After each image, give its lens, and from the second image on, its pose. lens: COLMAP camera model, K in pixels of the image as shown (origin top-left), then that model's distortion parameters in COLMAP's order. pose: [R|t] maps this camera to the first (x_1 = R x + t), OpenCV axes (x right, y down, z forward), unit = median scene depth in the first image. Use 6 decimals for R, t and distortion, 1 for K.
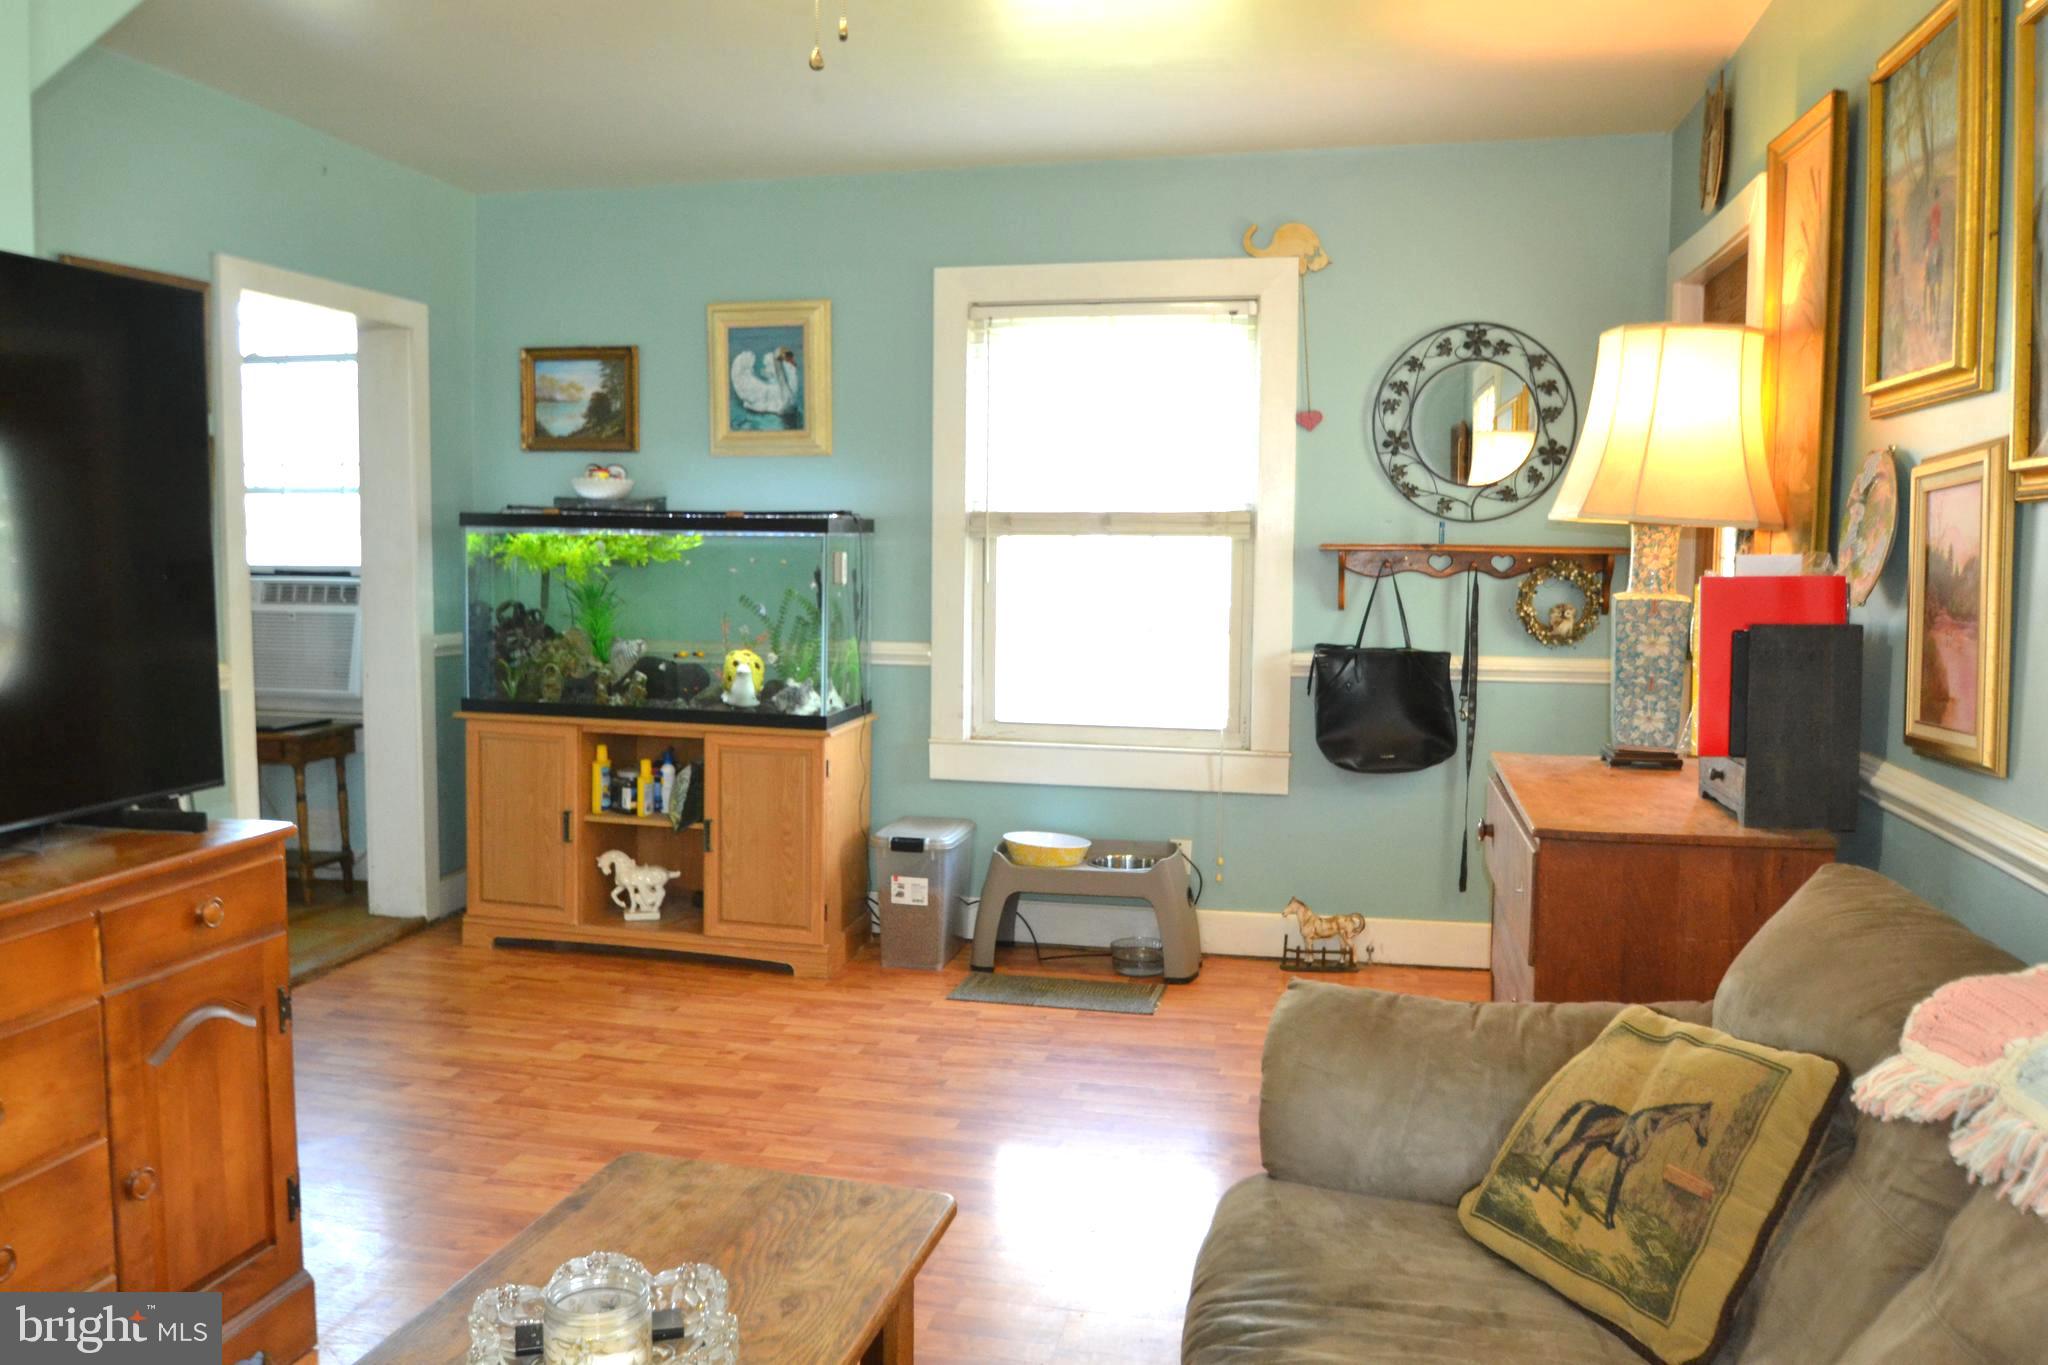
lens RADIAL K [[1583.7, 0, 1024.6], [0, 1583.7, 680.1], [0, 0, 1]] dist [-0.049274, 0.009995]
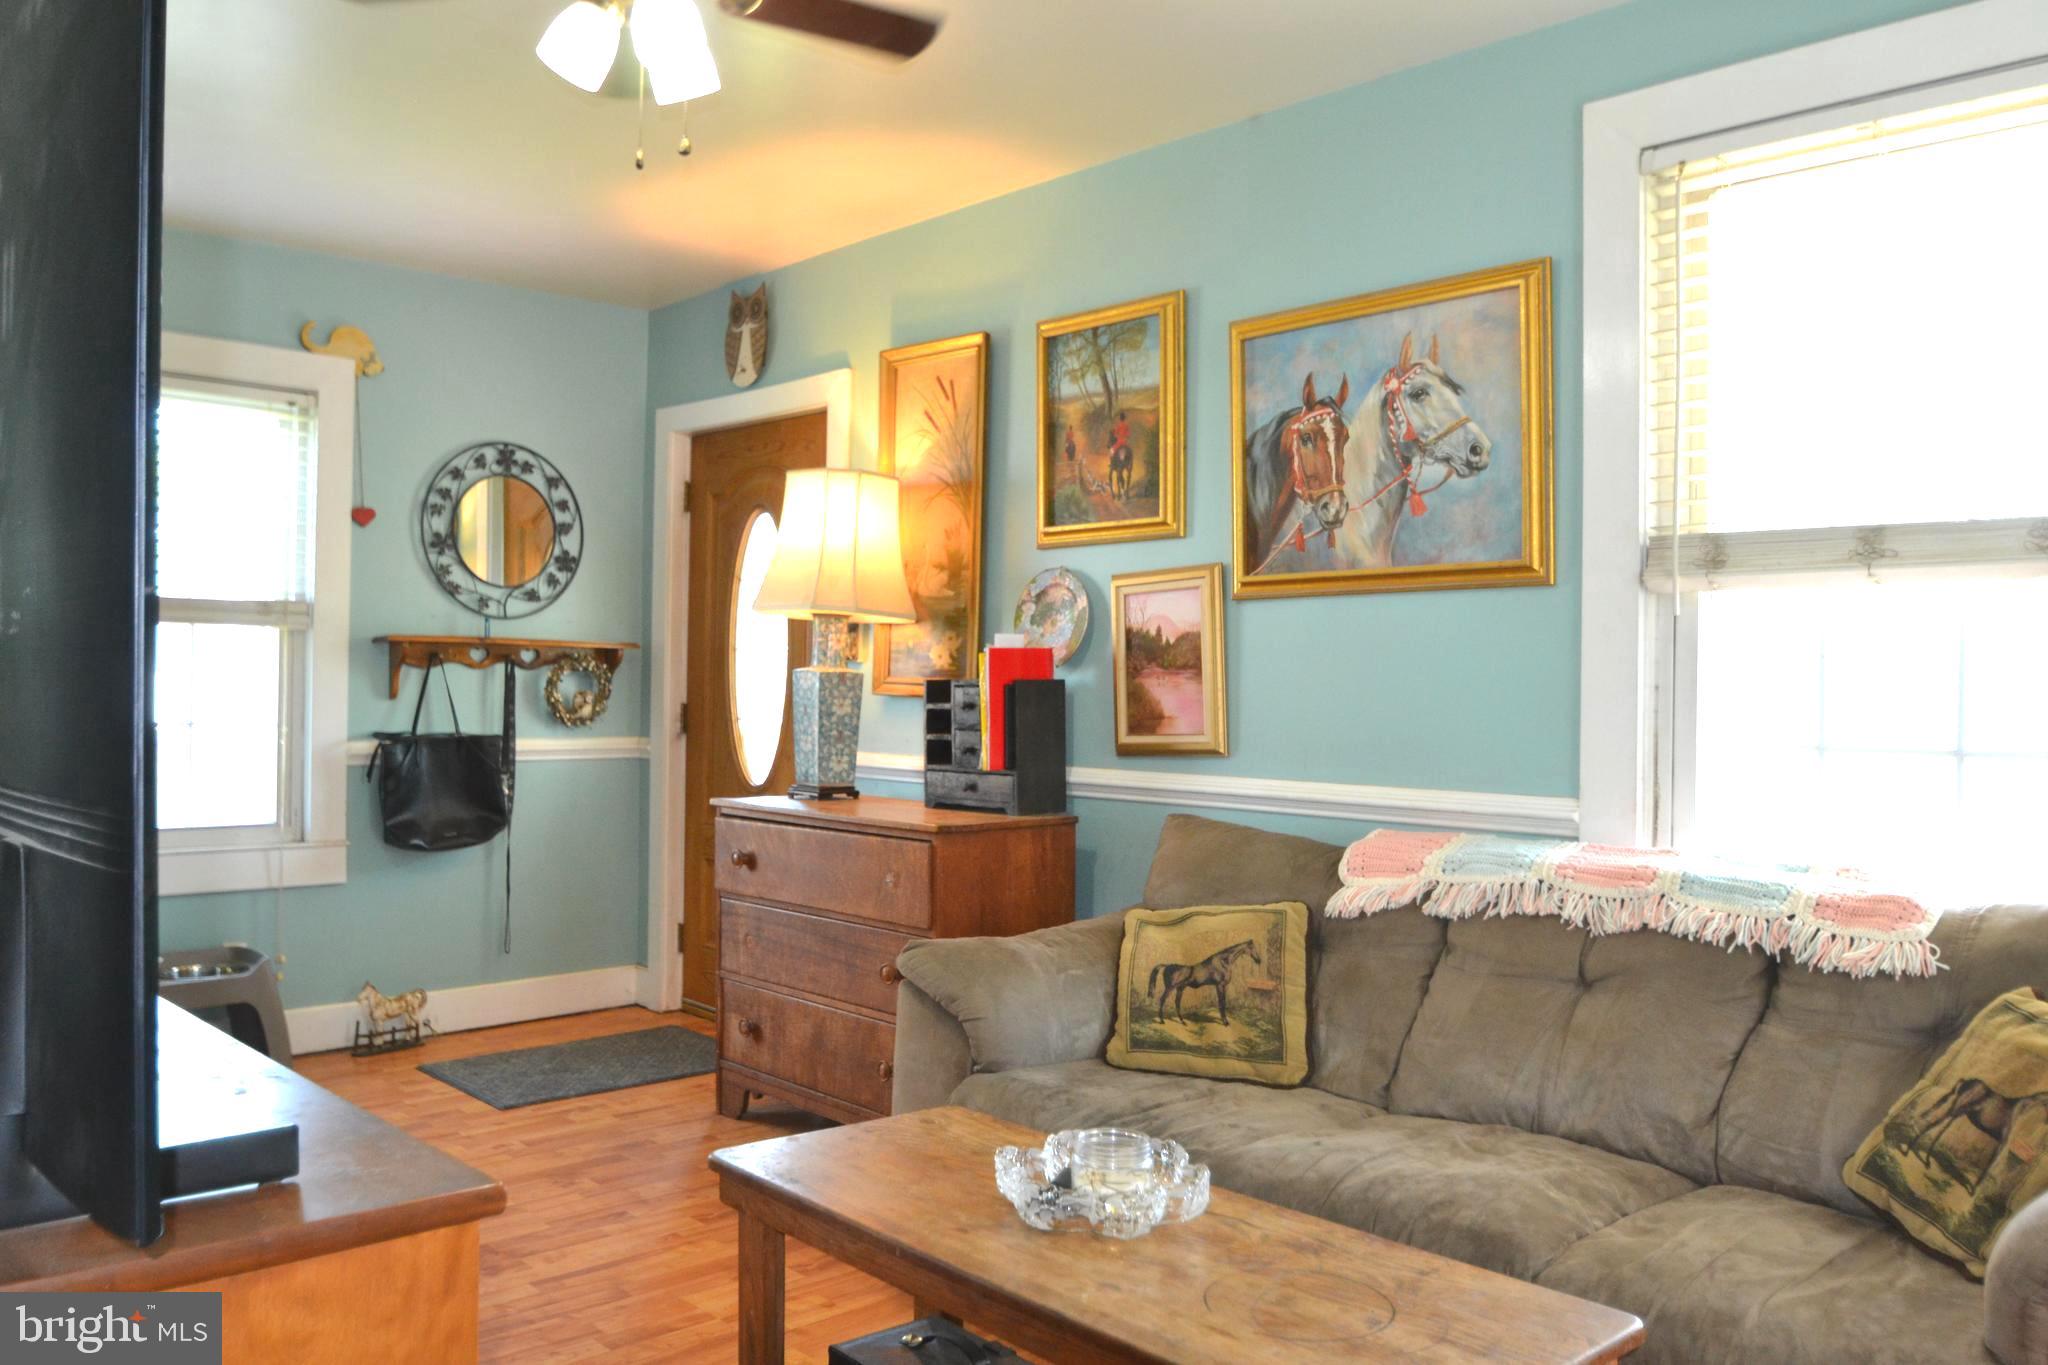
lens RADIAL K [[1583.7, 0, 966.6], [0, 1583.7, 683.4], [0, 0, 1]] dist [-0.049274, 0.009995]
pose [[0.560970, 0.002534, 0.827833, -0.460046], [0.066793, 0.996597, -0.048311, 0.021476], [-0.825138, 0.082394, 0.558891, 0.107517]]
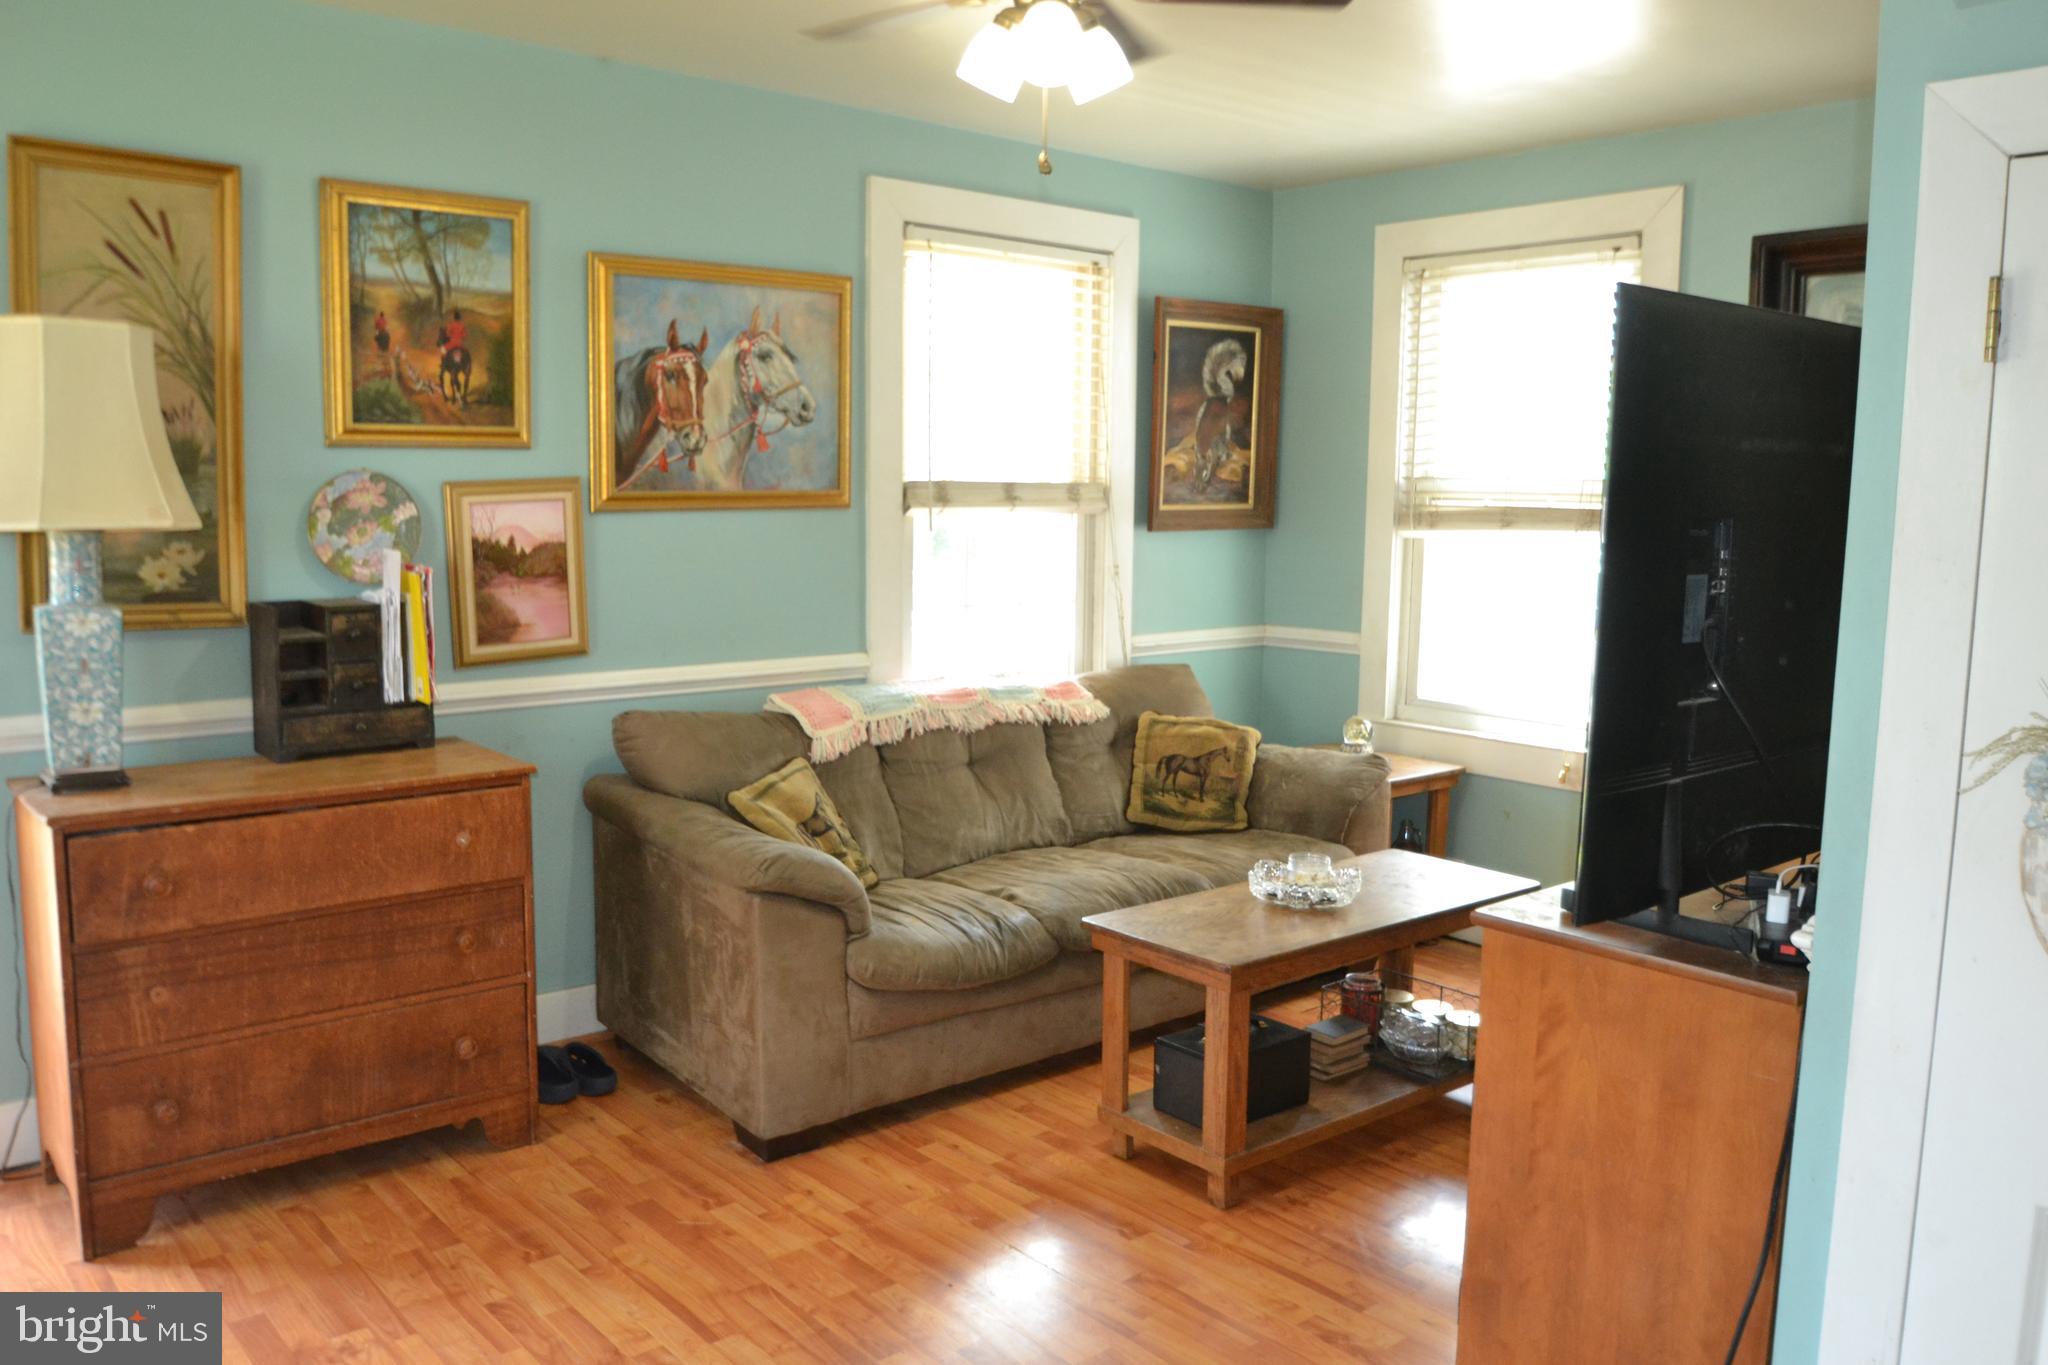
lens RADIAL K [[1583.7, 0, 1002.7], [0, 1583.7, 670.1], [0, 0, 1]] dist [-0.049274, 0.009995]
pose [[-0.804740, -0.086834, 0.587242, -0.423460], [0.038213, 0.979614, 0.197220, -0.128646], [-0.592396, 0.181151, -0.785017, 1.010412]]
